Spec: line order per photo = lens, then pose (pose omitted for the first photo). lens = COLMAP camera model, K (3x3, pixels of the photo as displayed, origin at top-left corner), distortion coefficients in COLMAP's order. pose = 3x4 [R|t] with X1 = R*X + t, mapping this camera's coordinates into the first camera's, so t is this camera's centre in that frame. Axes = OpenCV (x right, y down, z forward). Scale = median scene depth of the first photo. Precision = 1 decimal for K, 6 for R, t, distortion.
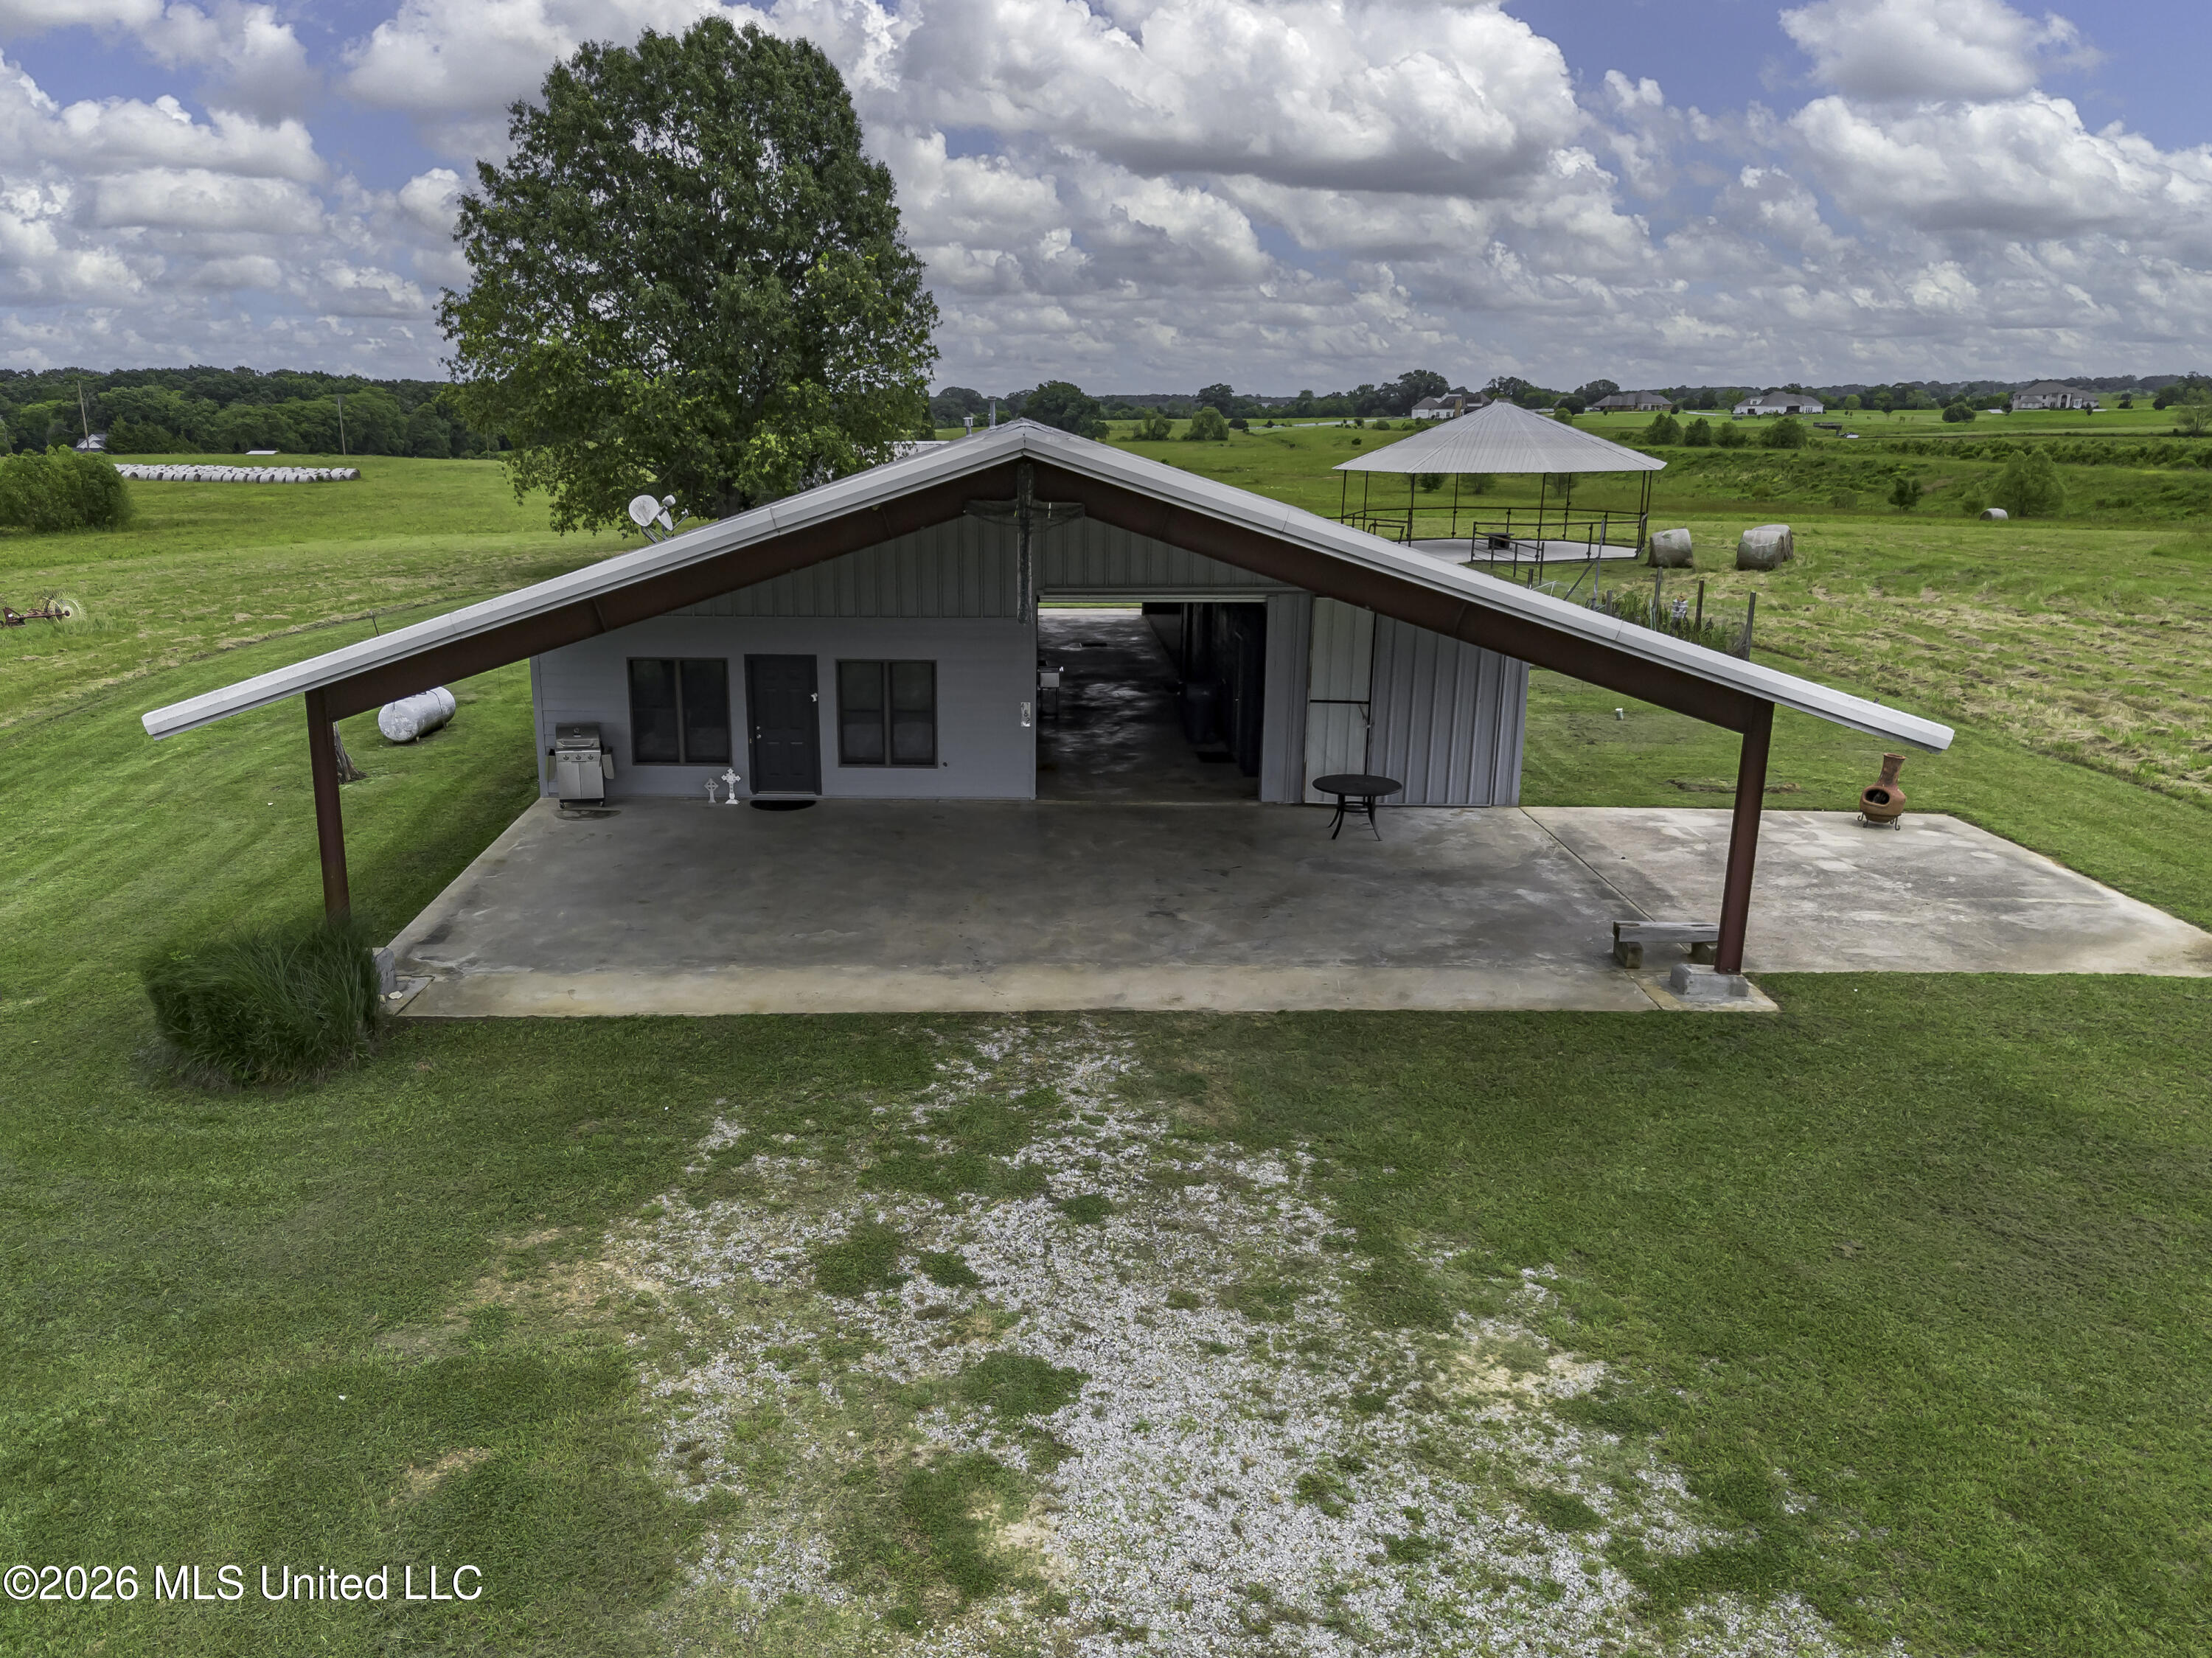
lens RADIAL K [[1652.5, 0, 950.5], [0, 1652.5, 795.6], [0, 0, 1]] dist [0.067099, -0.048468]
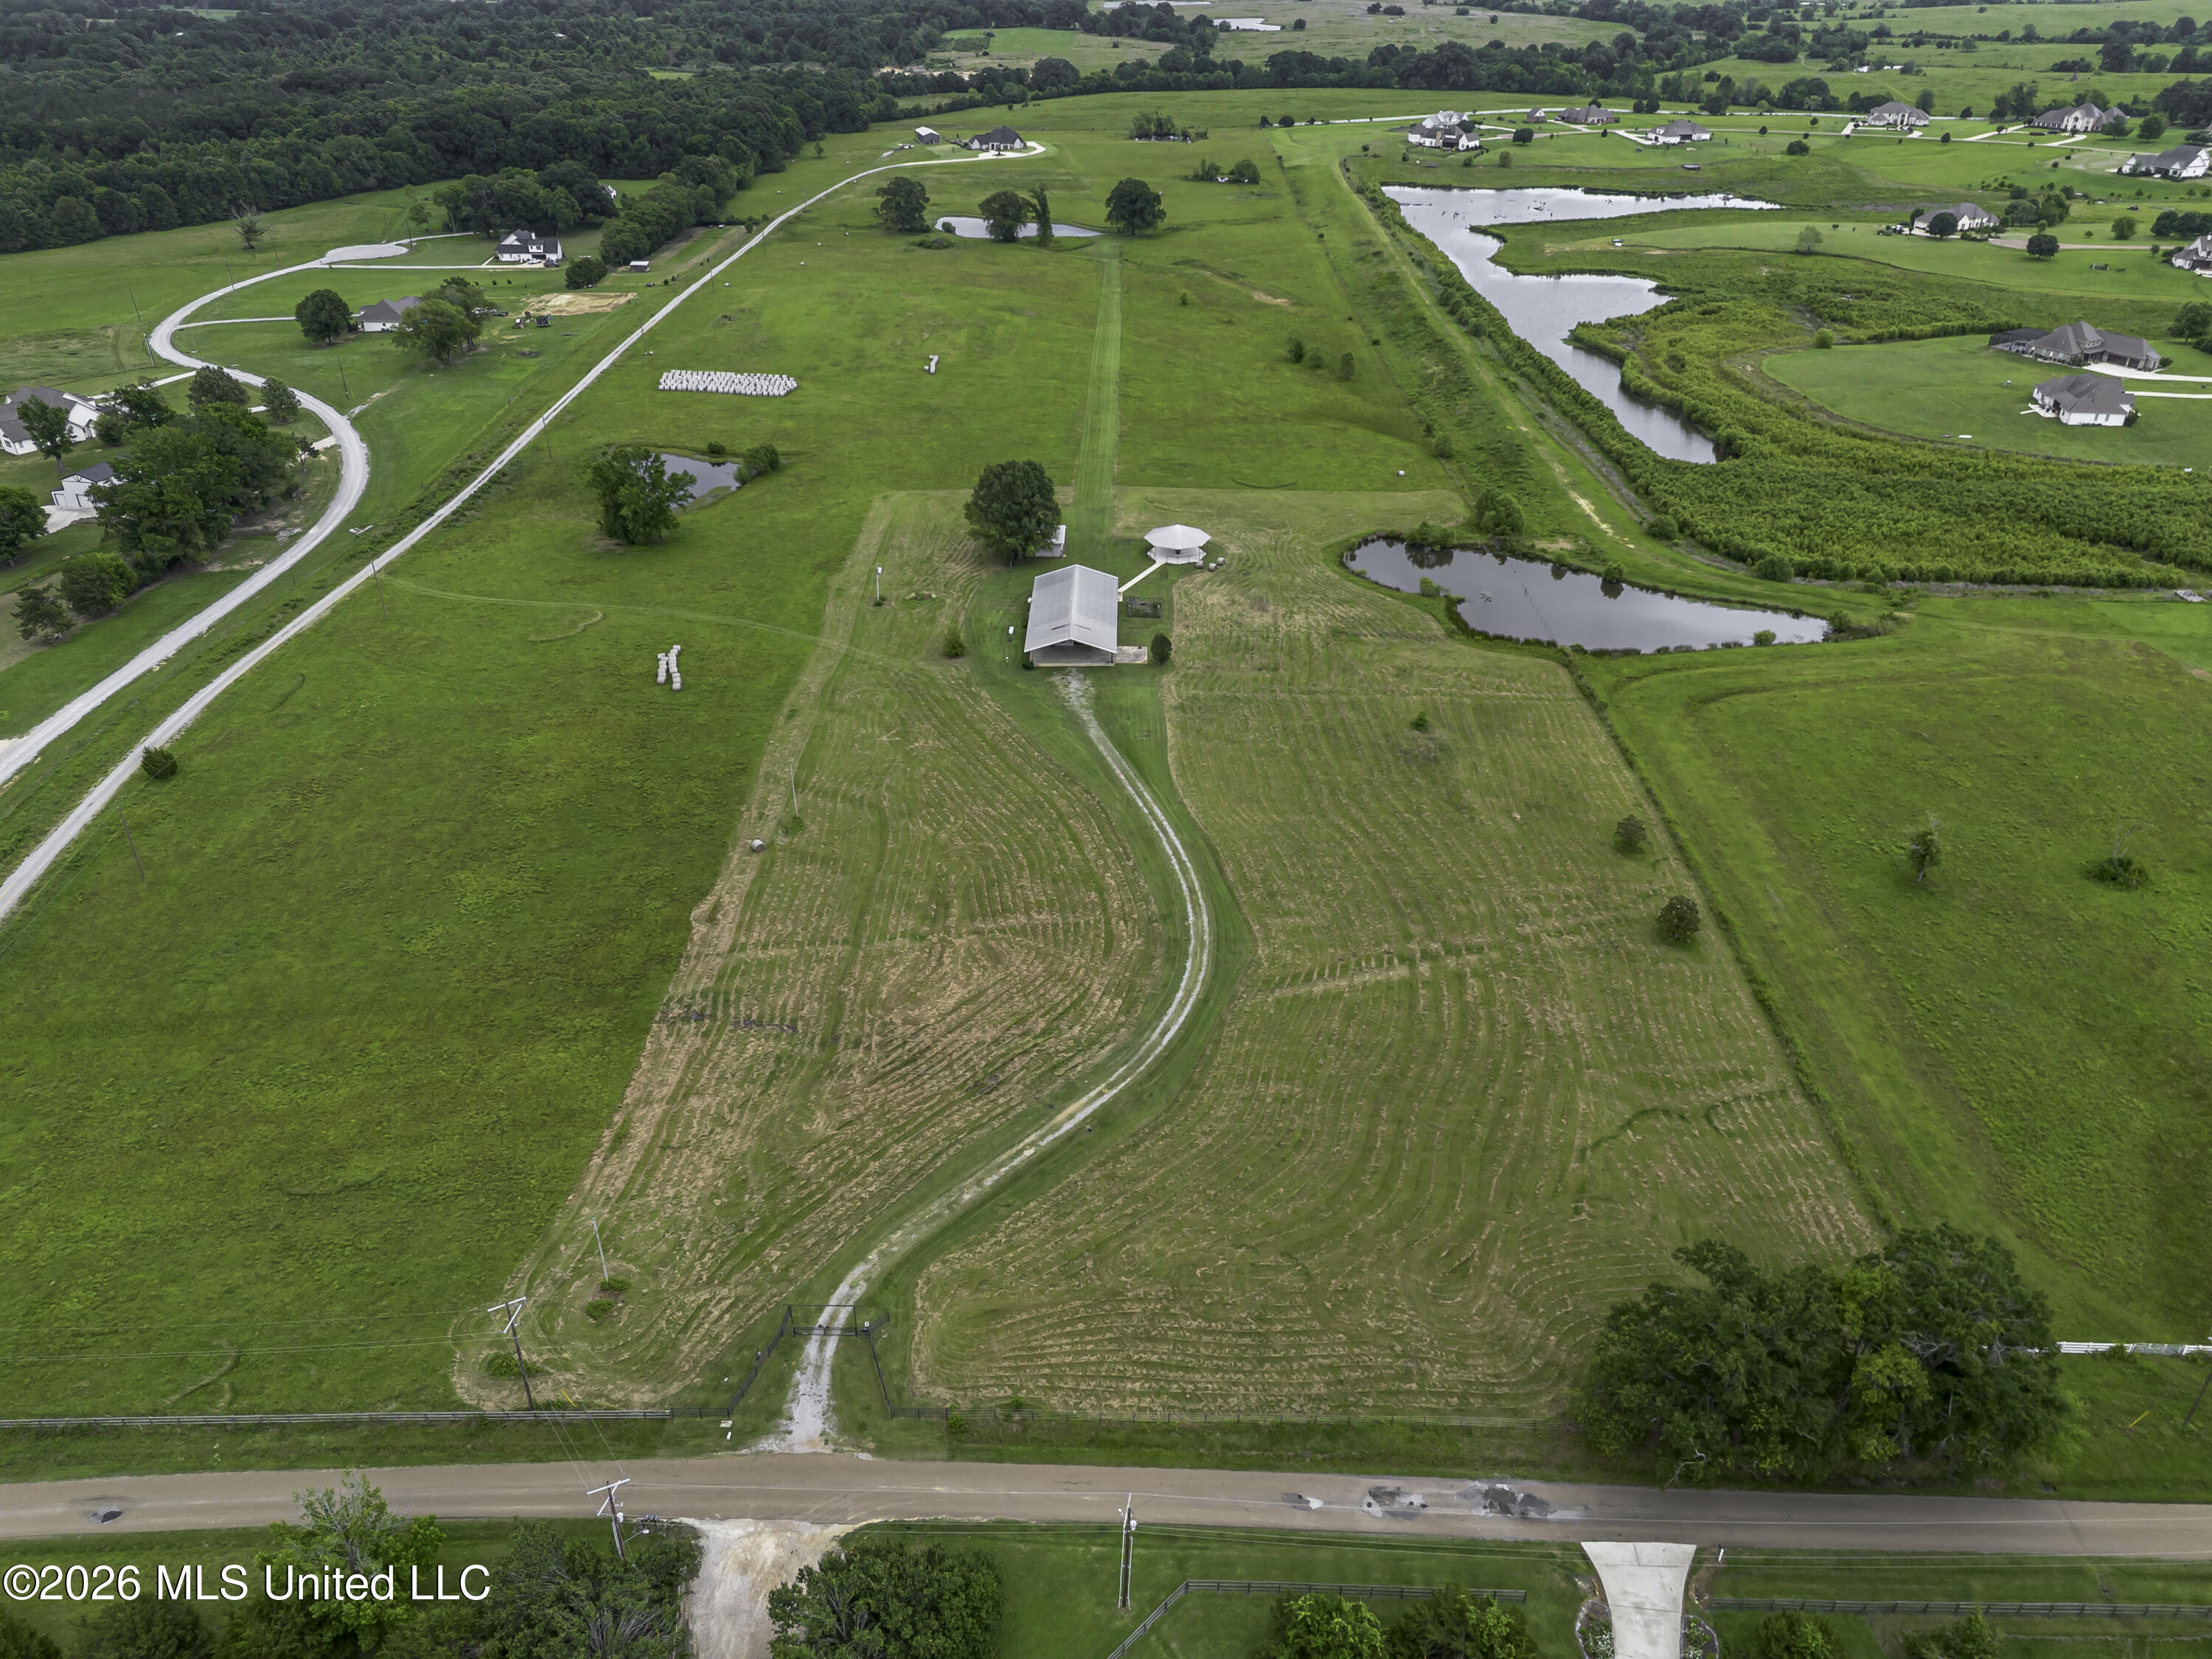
lens RADIAL K [[1587.7, 0, 1103.9], [0, 1587.7, 797.8], [0, 0, 1]] dist [0.070765, -0.064803]
pose [[0.999716, -0.007152, 0.022739, 0.000171], [0.000608, 0.961275, 0.275591, -0.785304], [-0.023829, -0.275499, 0.961006, -3.864058]]
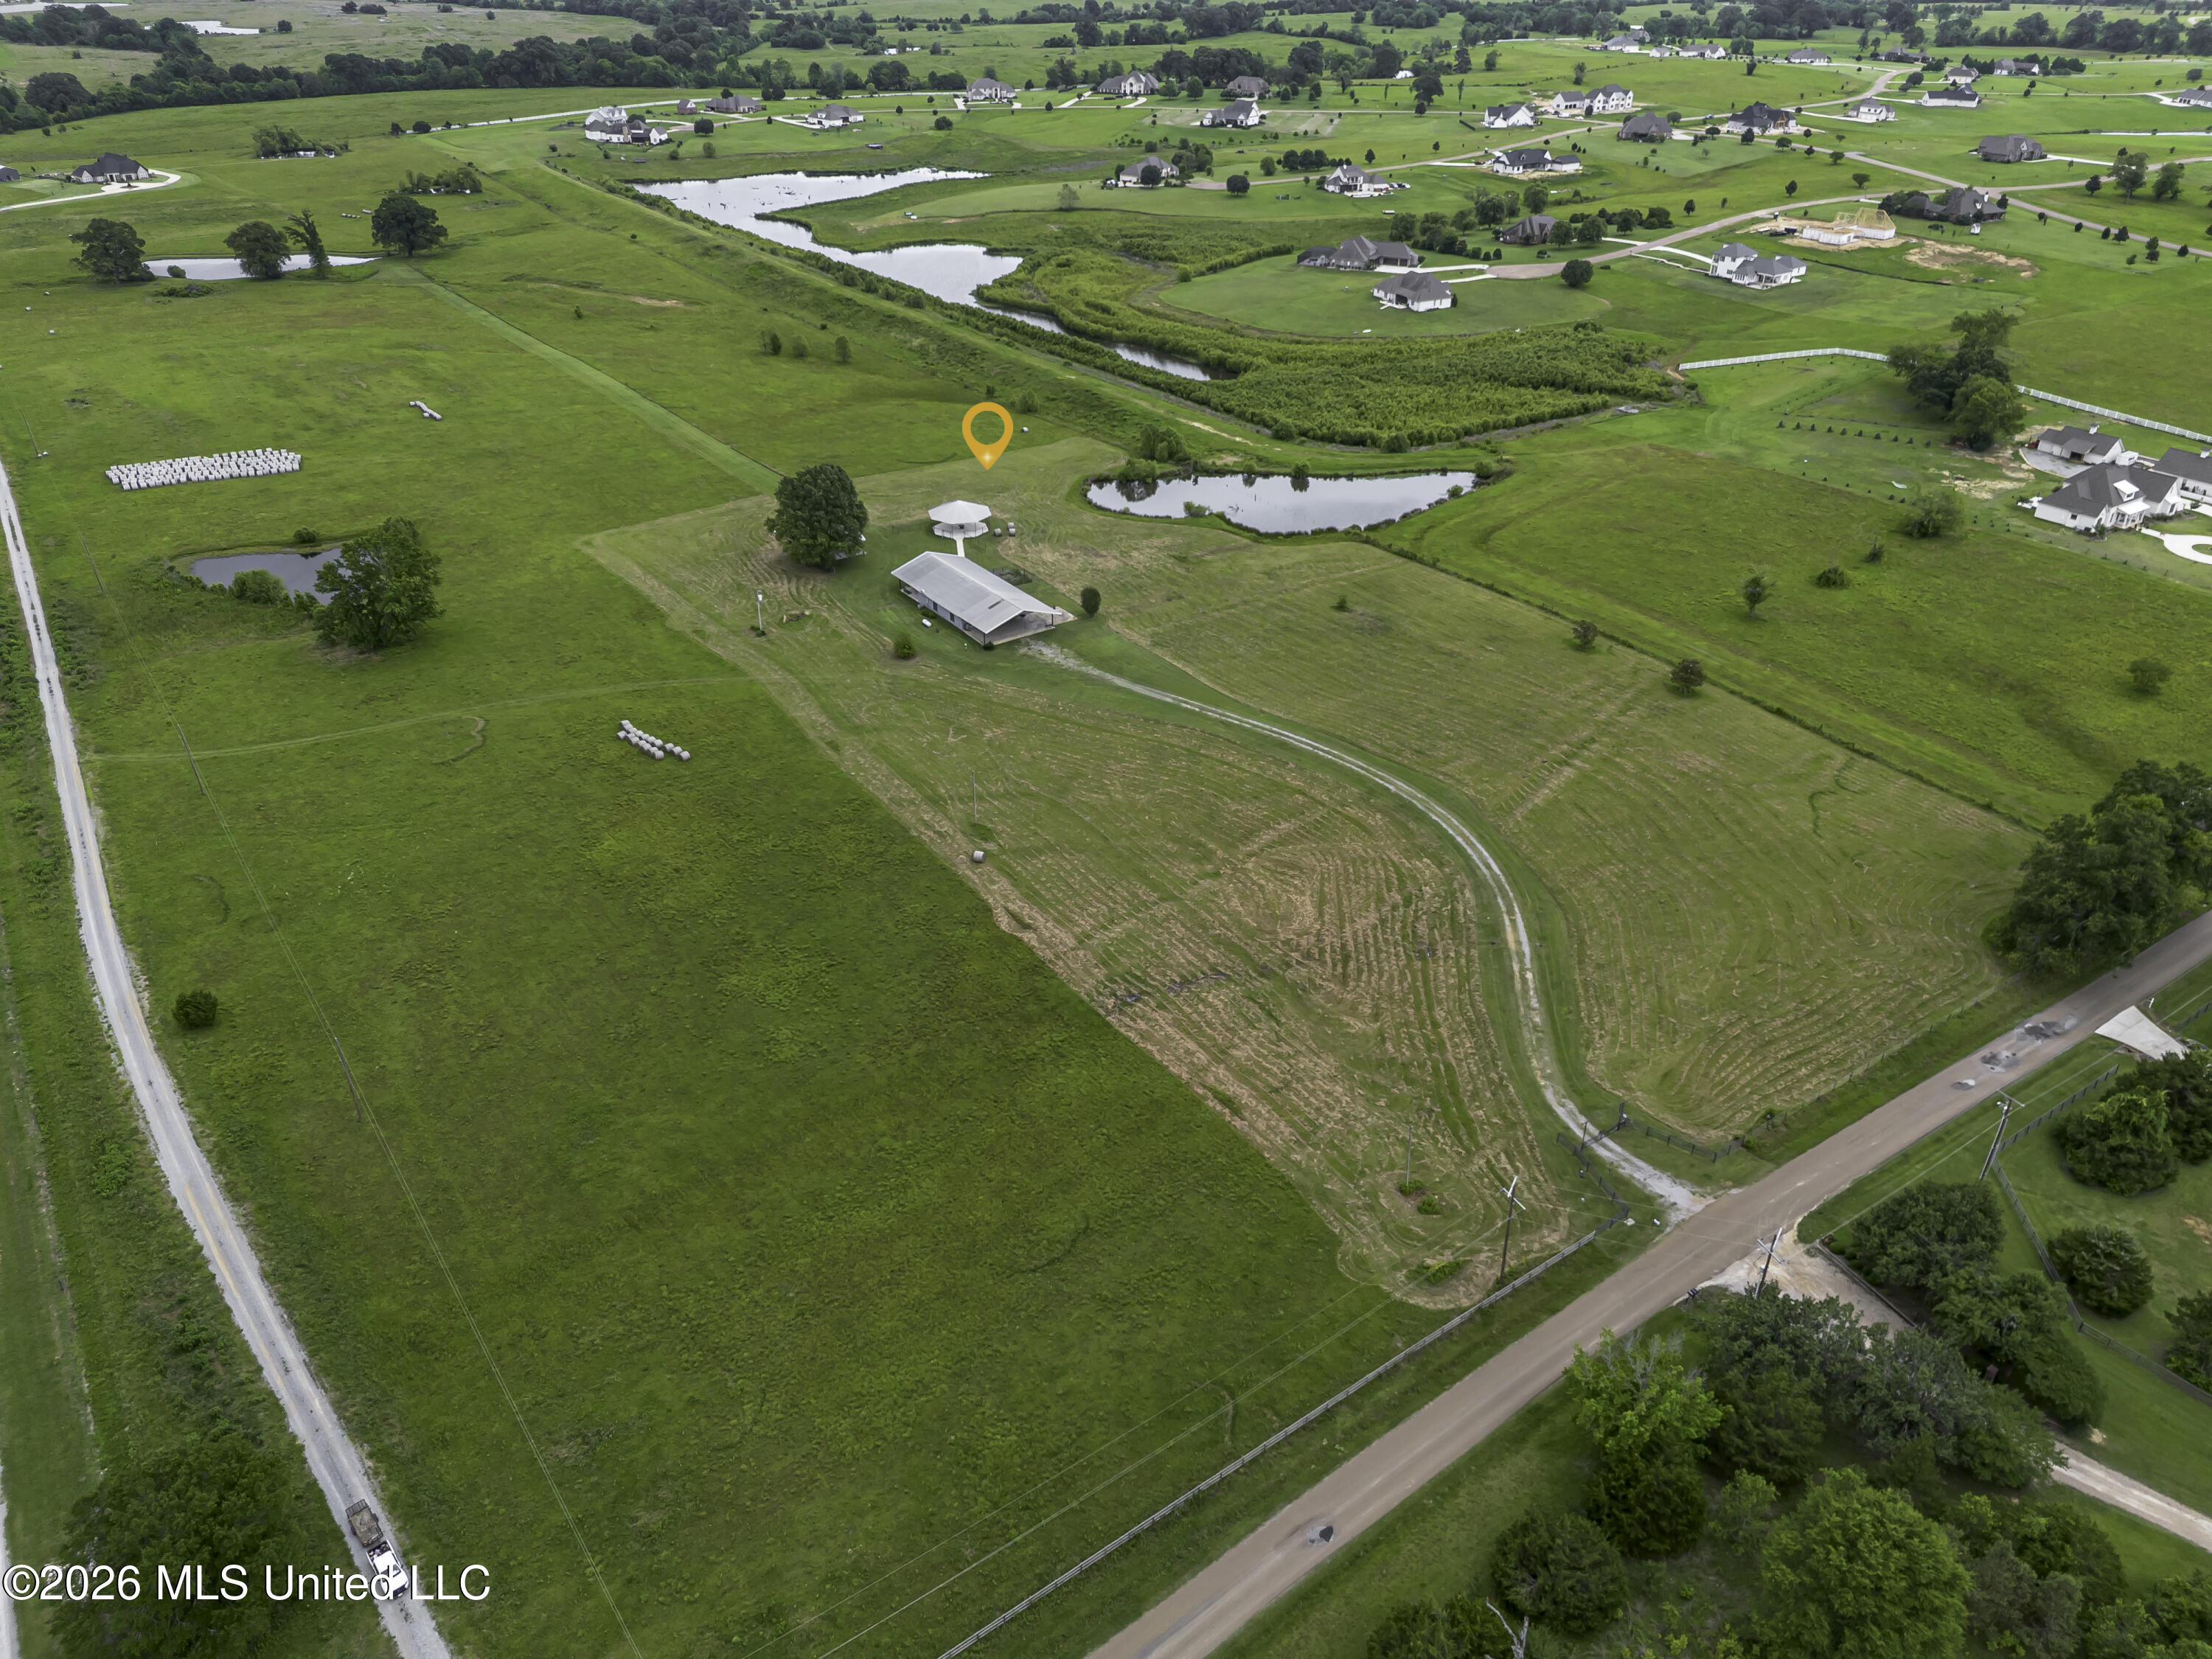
lens RADIAL K [[1587.7, 0, 1103.9], [0, 1587.7, 797.8], [0, 0, 1]] dist [0.070765, -0.064803]
pose [[0.799985, -0.288573, 0.526070, -2.215325], [0.131702, 0.939823, 0.315258, -0.892096], [-0.585388, -0.182917, 0.789850, -3.382056]]
